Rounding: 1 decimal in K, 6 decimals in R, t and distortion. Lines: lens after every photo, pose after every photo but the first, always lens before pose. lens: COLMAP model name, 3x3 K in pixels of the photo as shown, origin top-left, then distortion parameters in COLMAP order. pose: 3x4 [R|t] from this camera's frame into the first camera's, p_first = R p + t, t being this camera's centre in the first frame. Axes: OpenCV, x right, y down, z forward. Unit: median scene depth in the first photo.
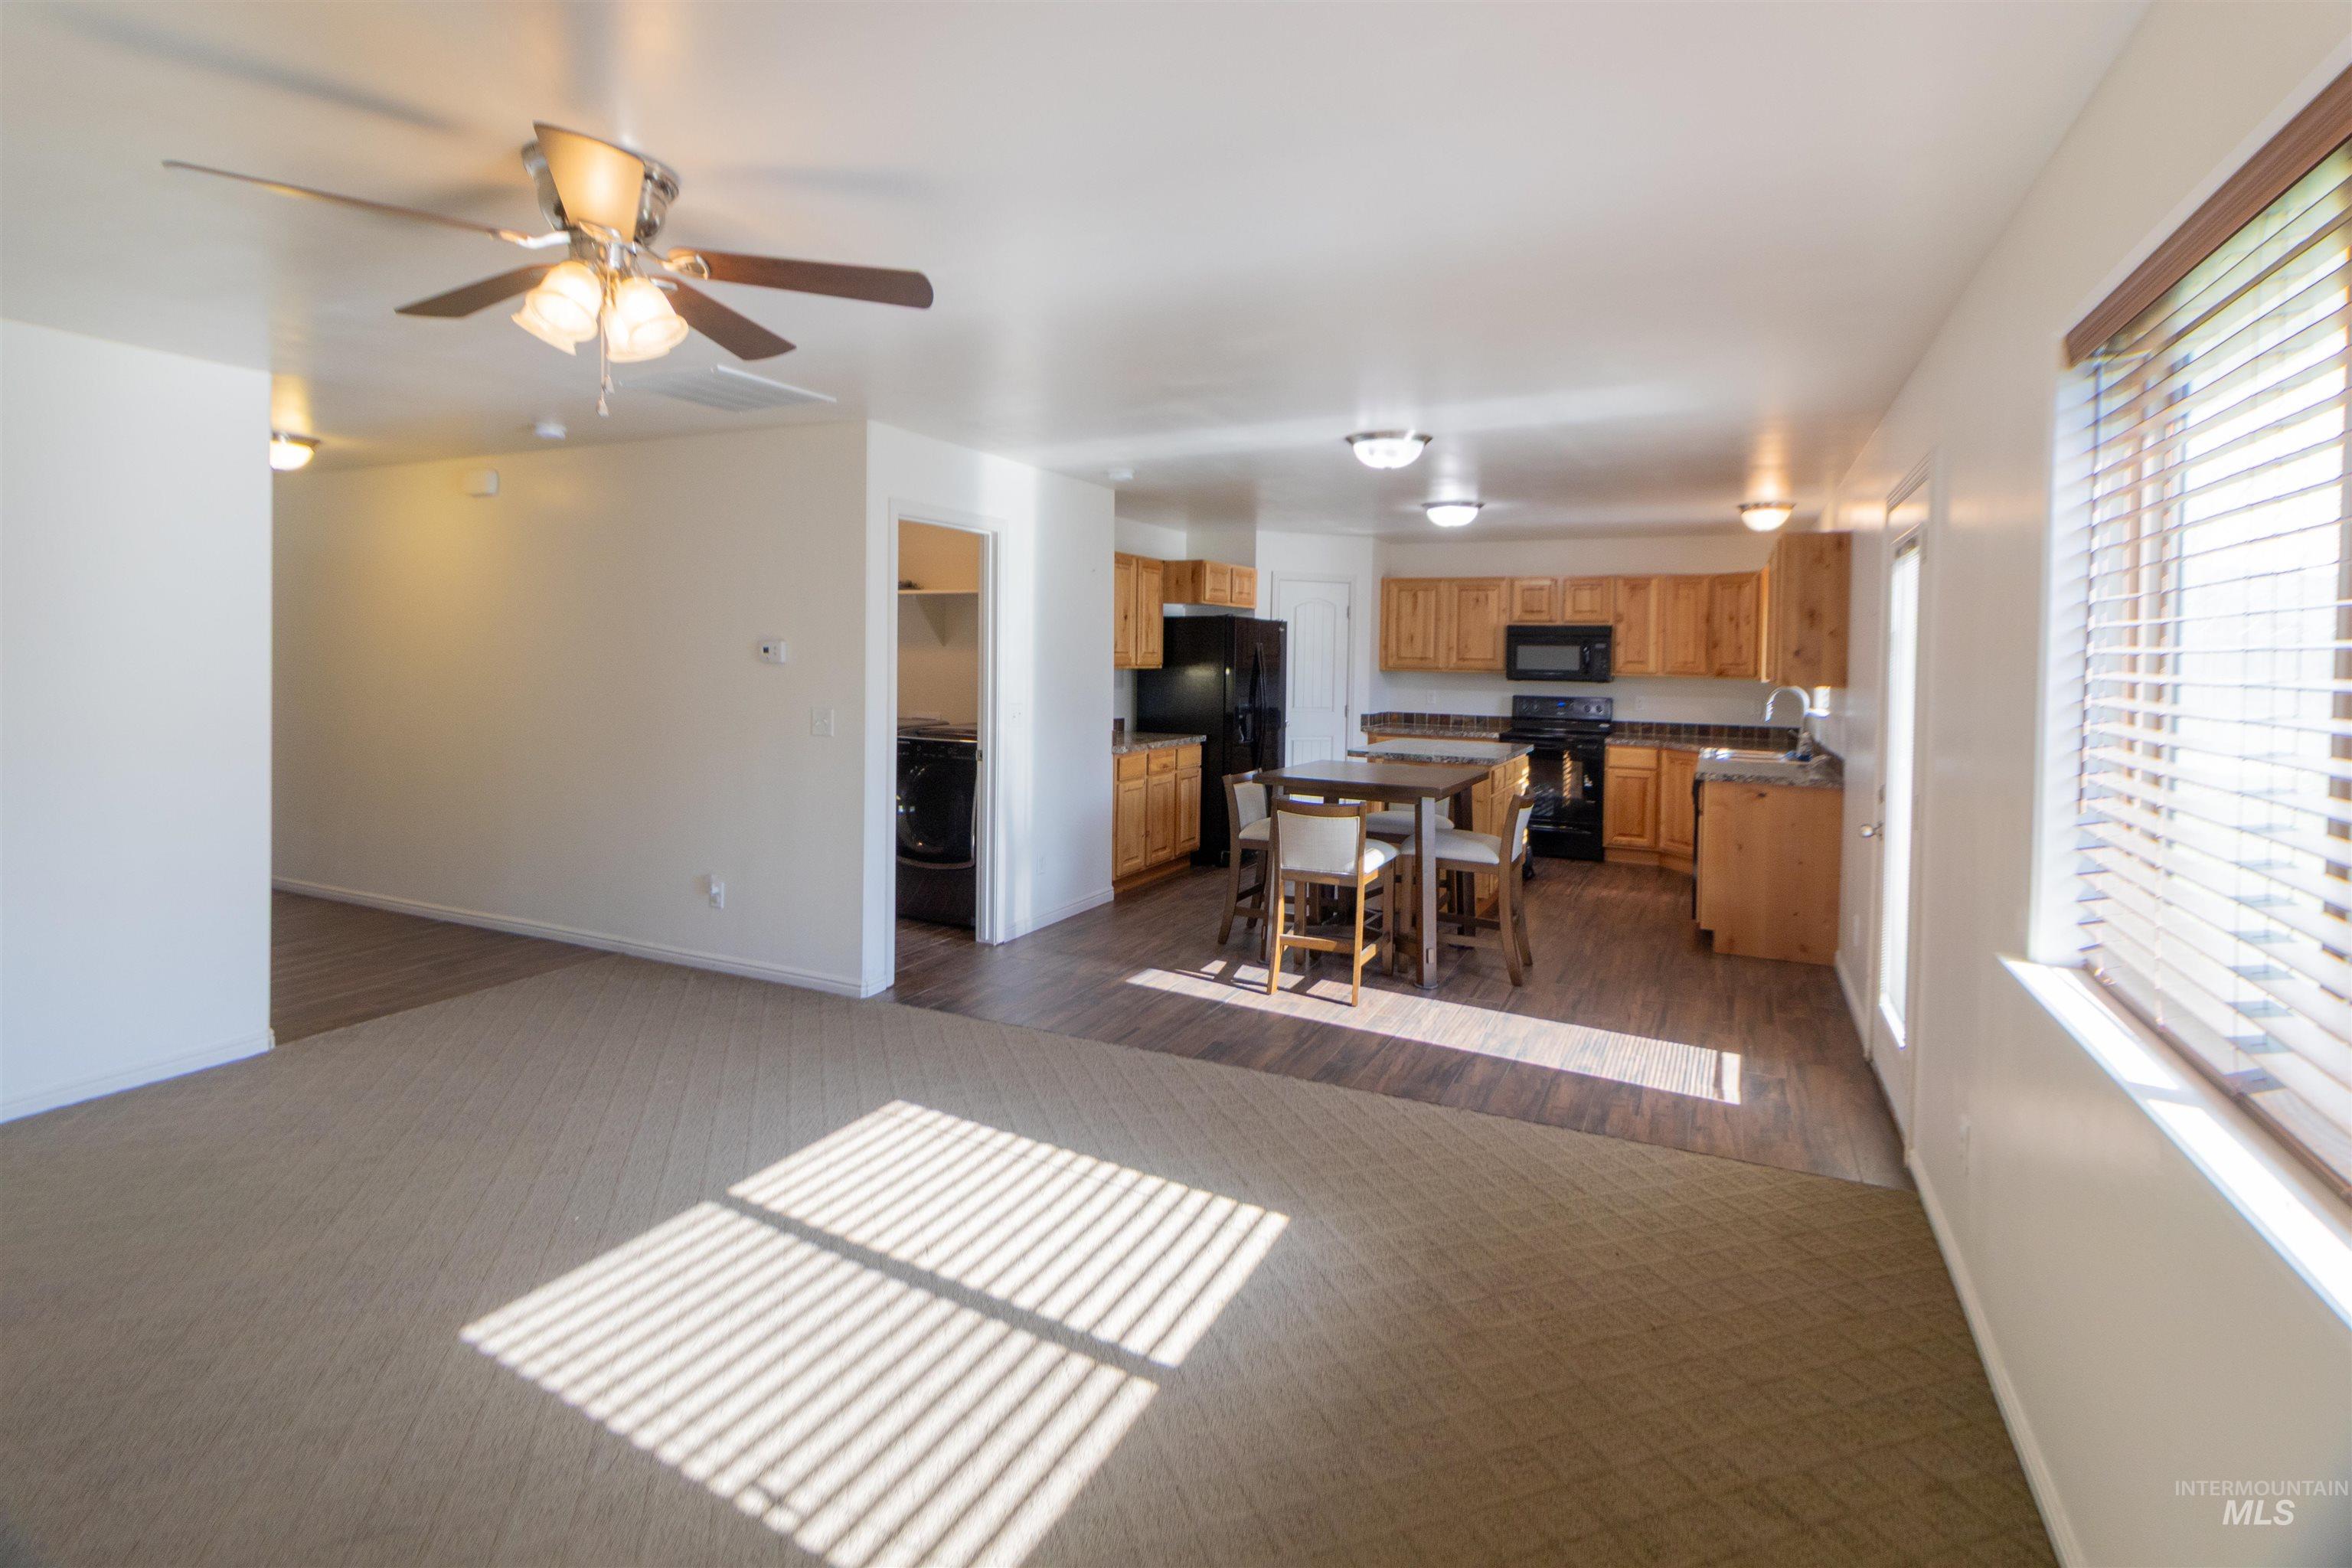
lens RADIAL K [[1123.6, 0, 1193.0], [0, 1123.6, 674.6], [0, 0, 1]] dist [0.007912, -0.003189]
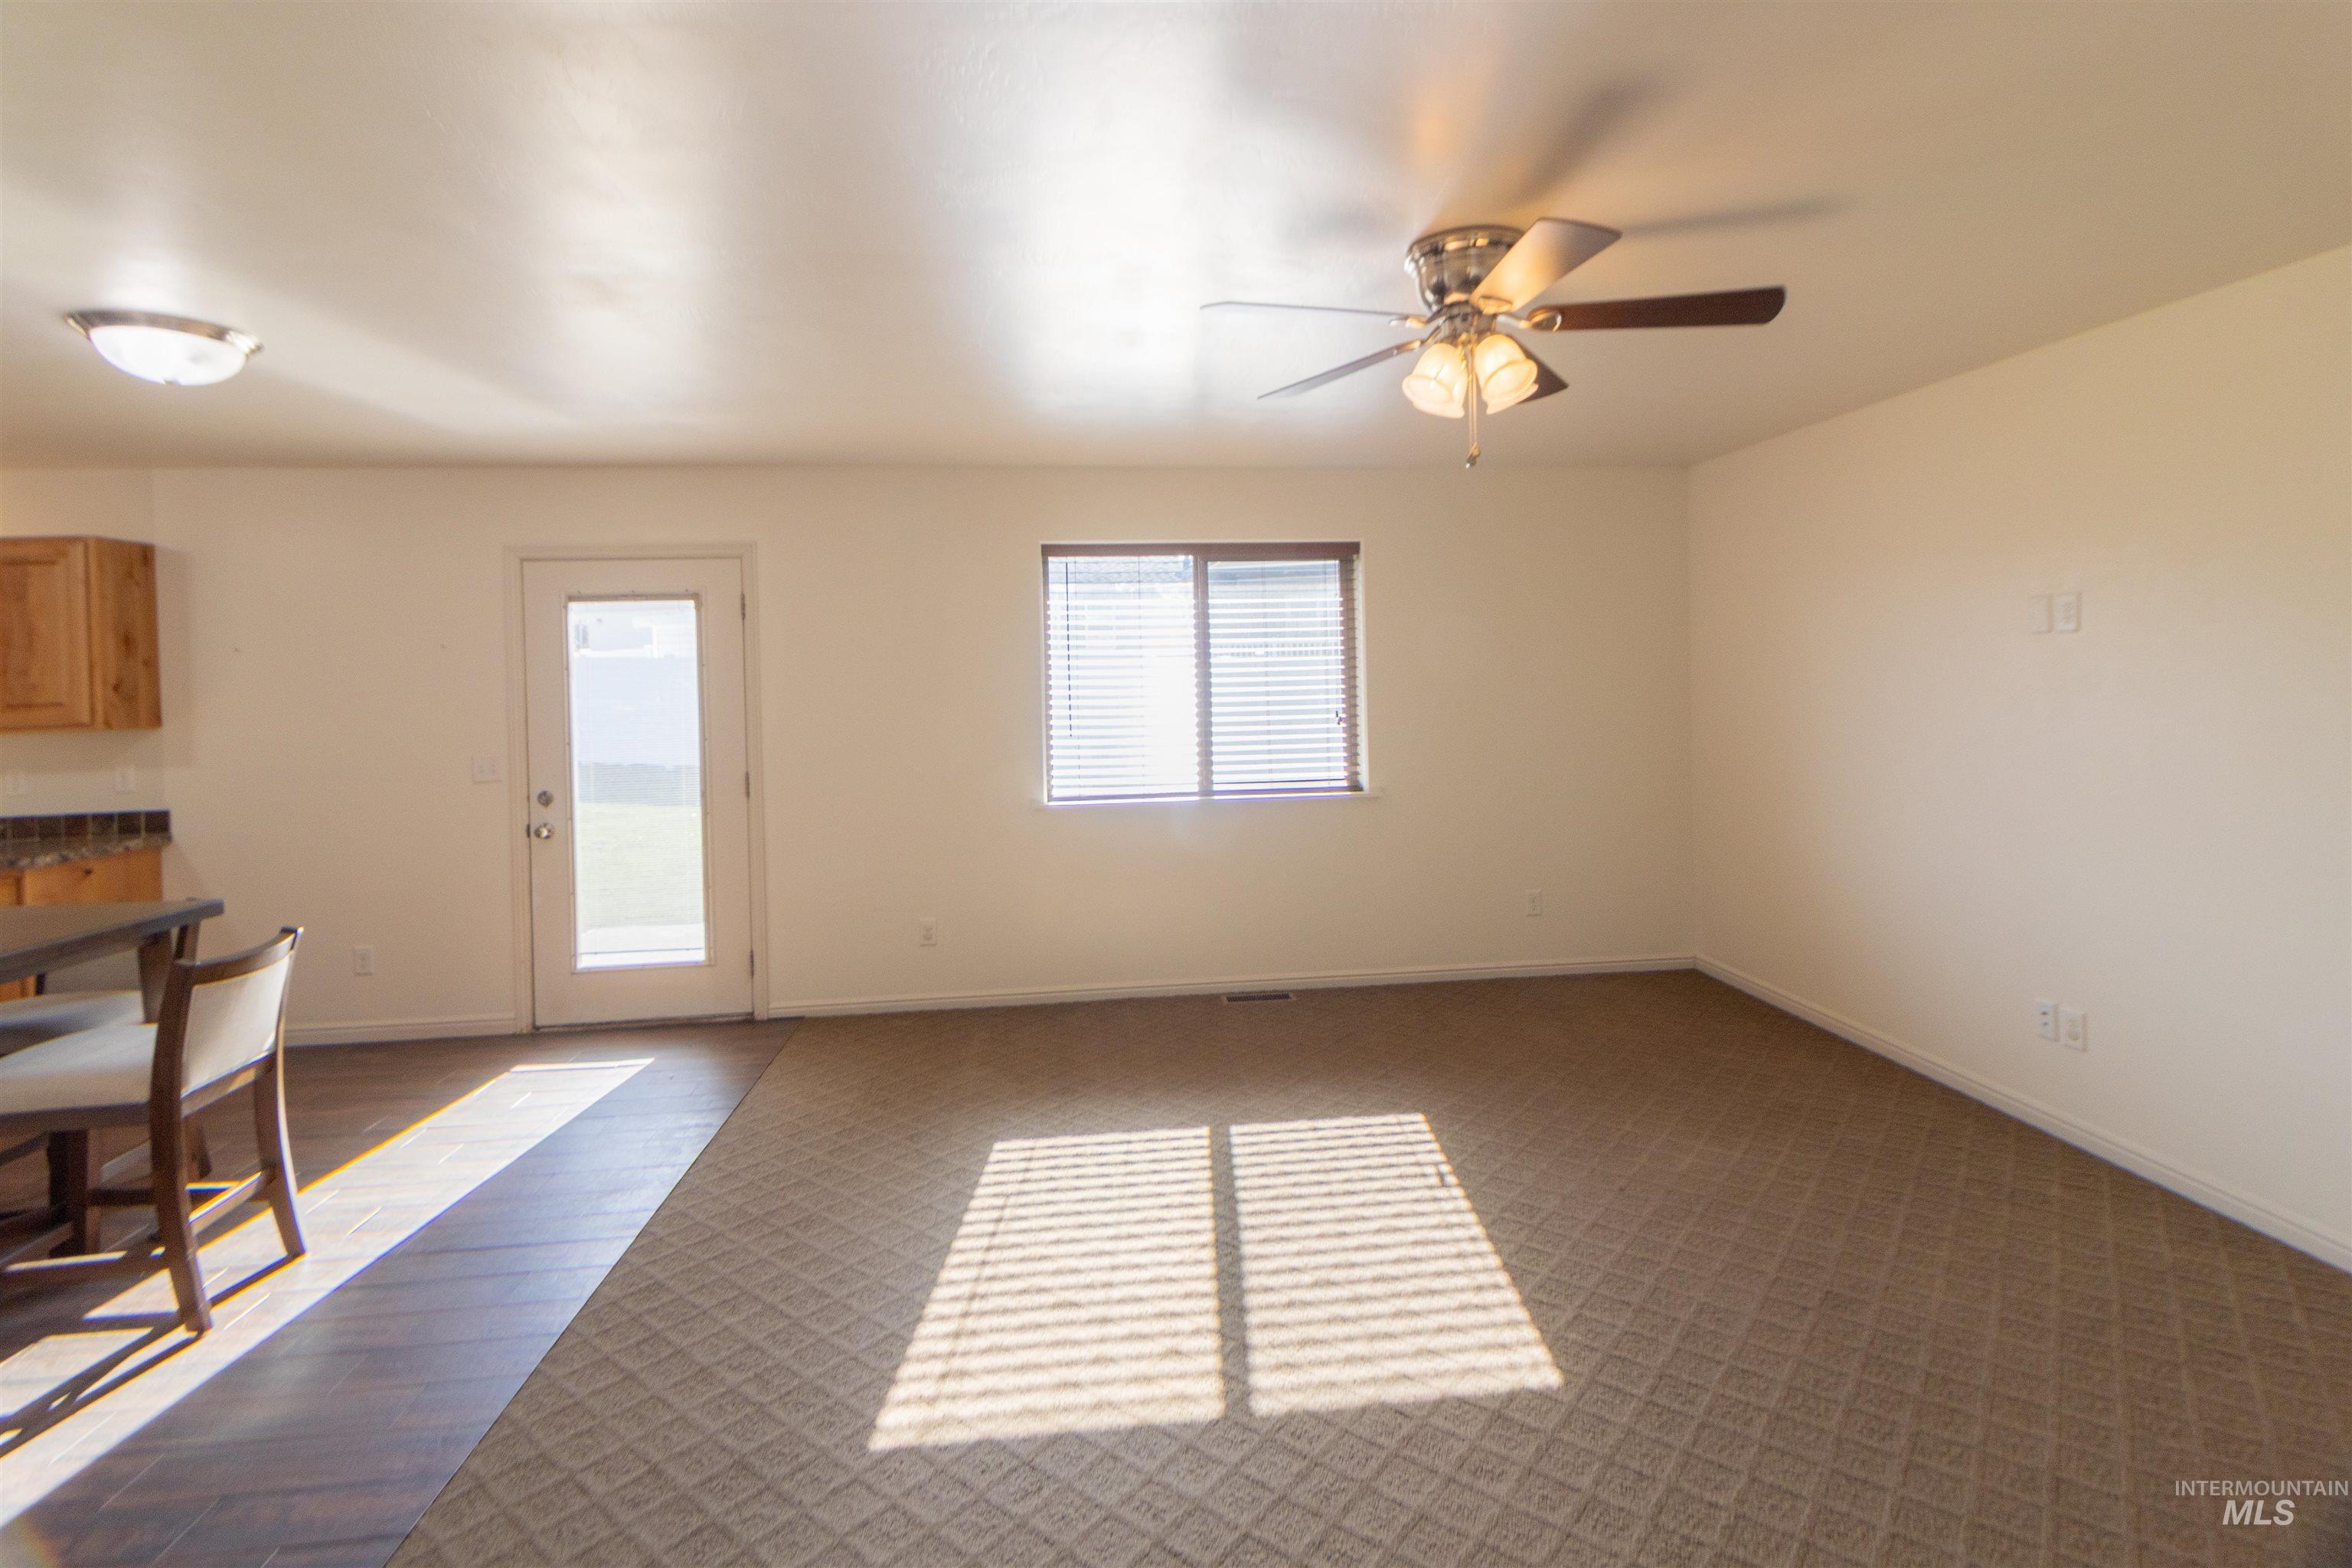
lens RADIAL K [[1129.8, 0, 1211.8], [0, 1129.8, 674.1], [0, 0, 1]] dist [0.001222, -0.000395]
pose [[-0.527731, -0.007127, 0.849382, -0.391643], [0.030903, 0.999142, 0.027584, -0.018361], [-0.848849, 0.040805, -0.527058, 0.521691]]
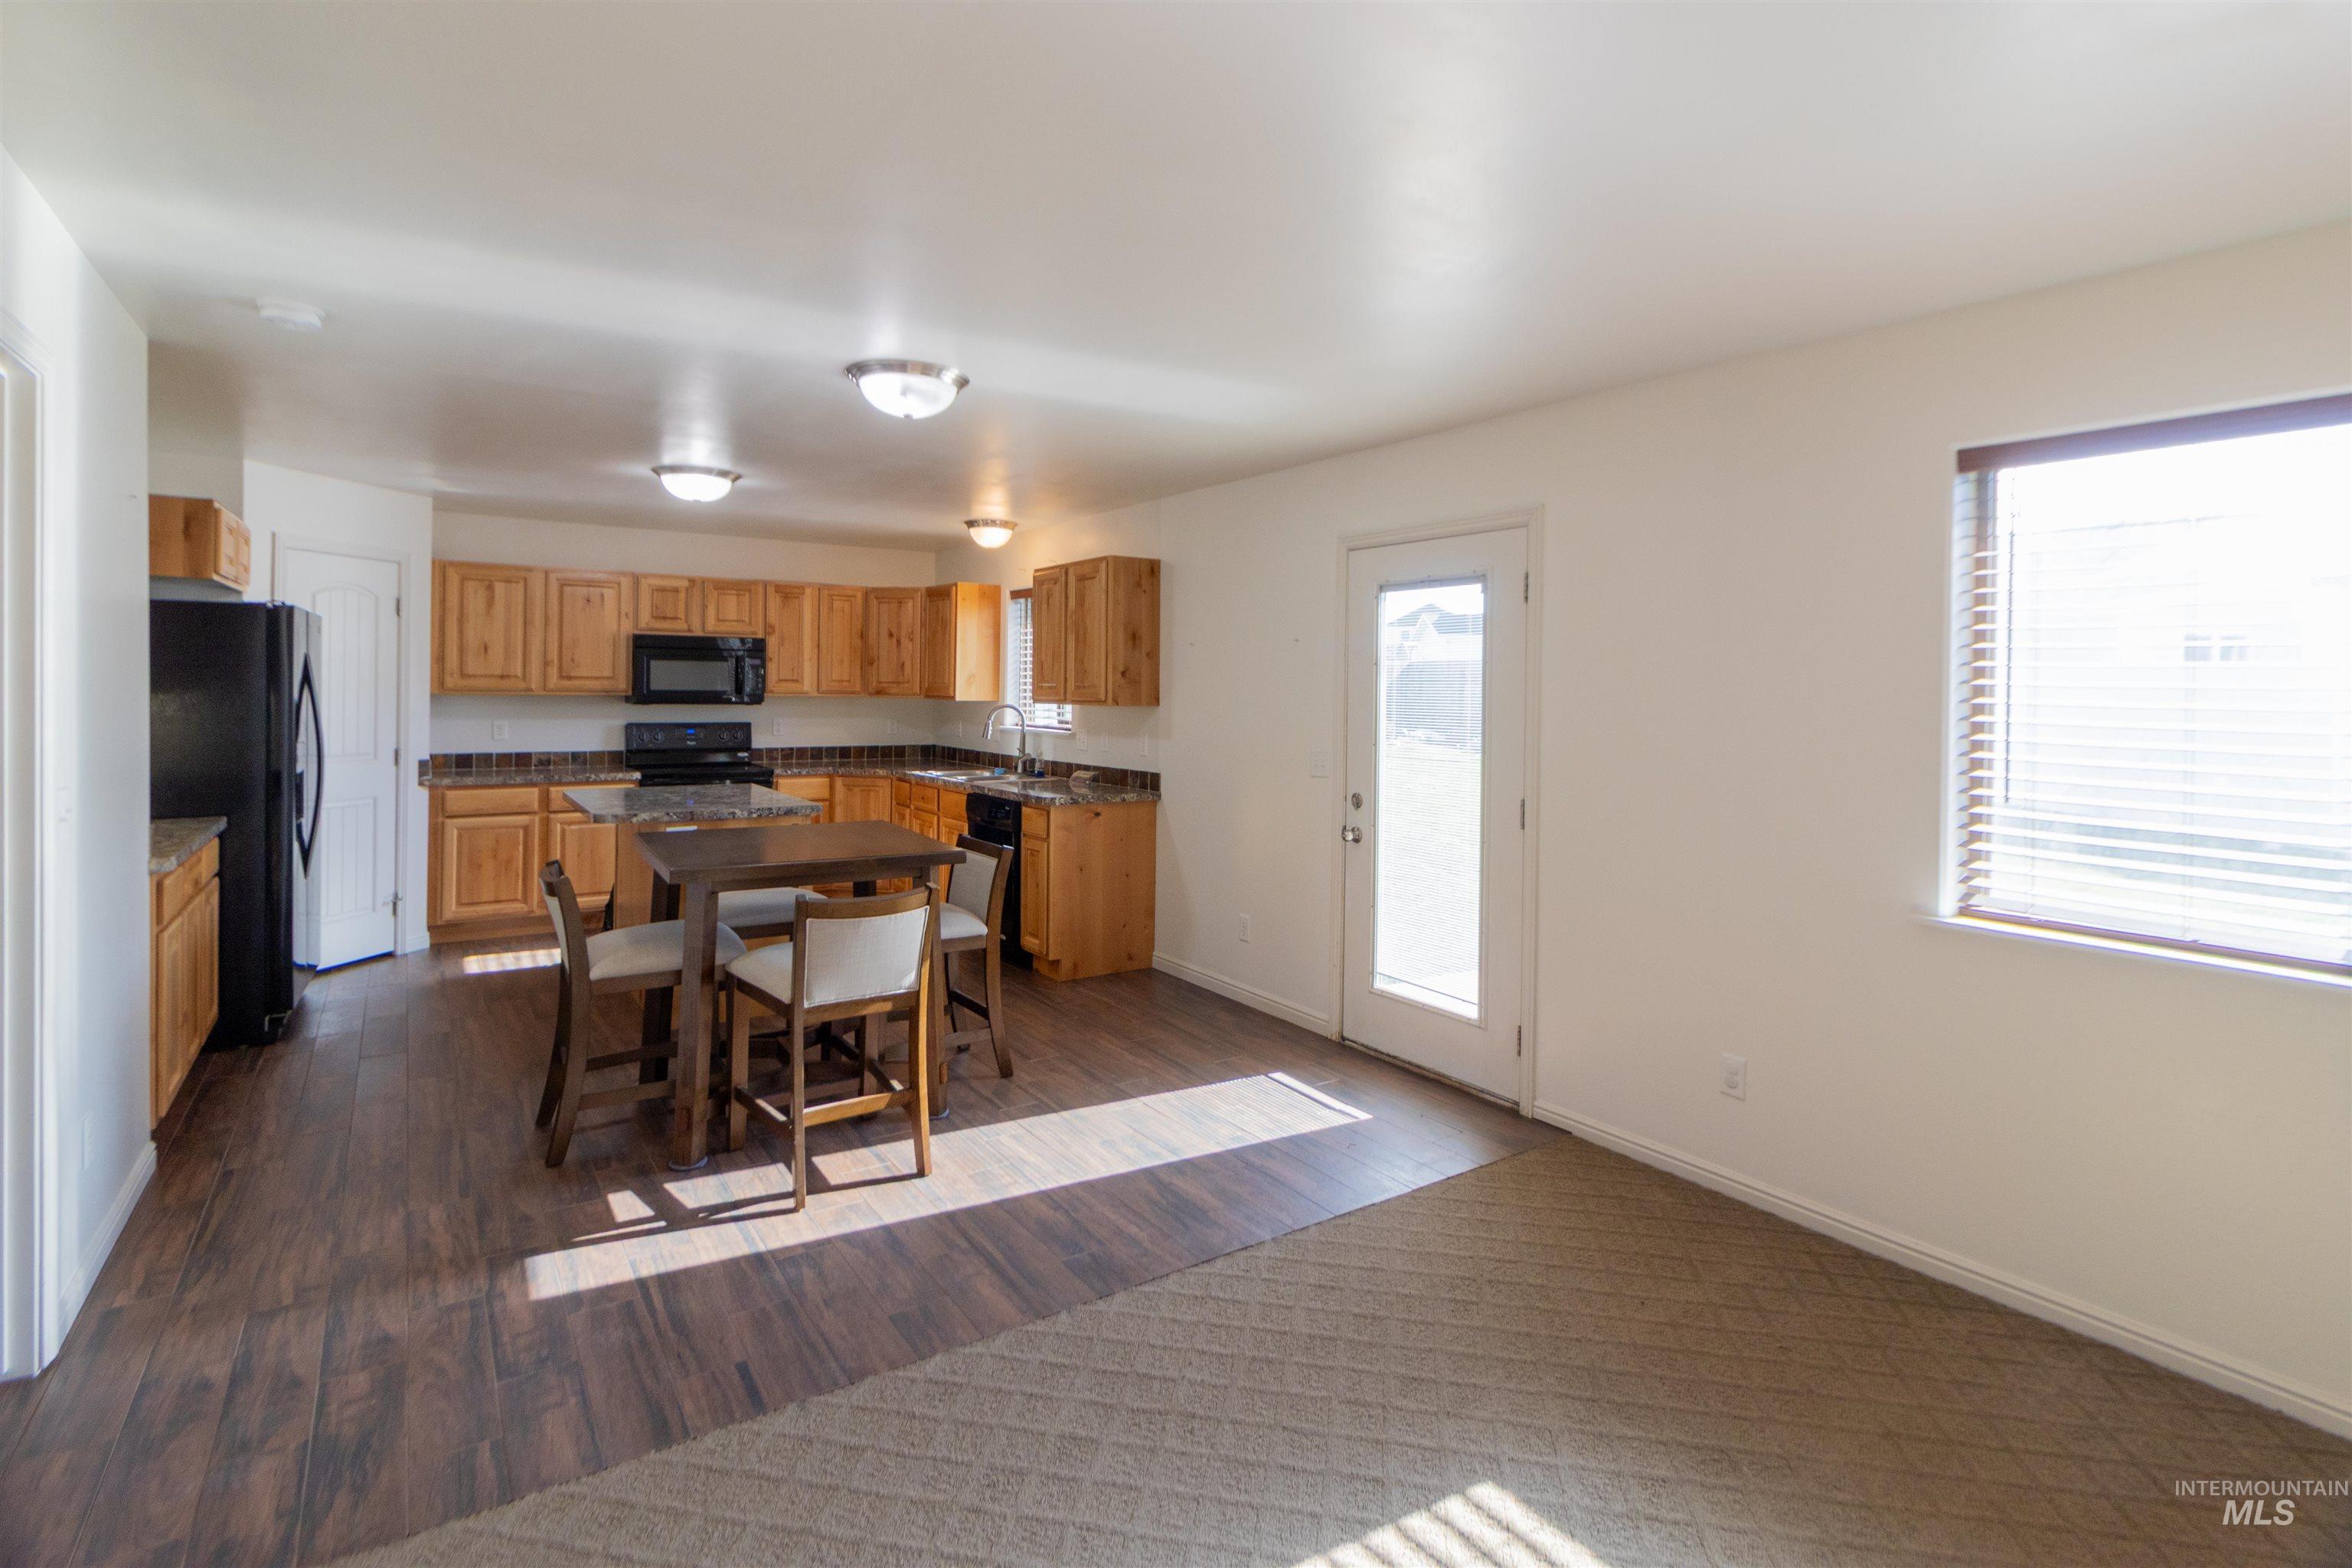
lens RADIAL K [[1126.7, 0, 1194.7], [0, 1126.7, 688.5], [0, 0, 1]] dist [0.001767, 0.000292]
pose [[0.499300, -0.010894, 0.866361, -0.223977], [0.010714, 0.999922, 0.006399, -0.007425], [-0.866363, 0.006087, 0.499378, 0.293834]]
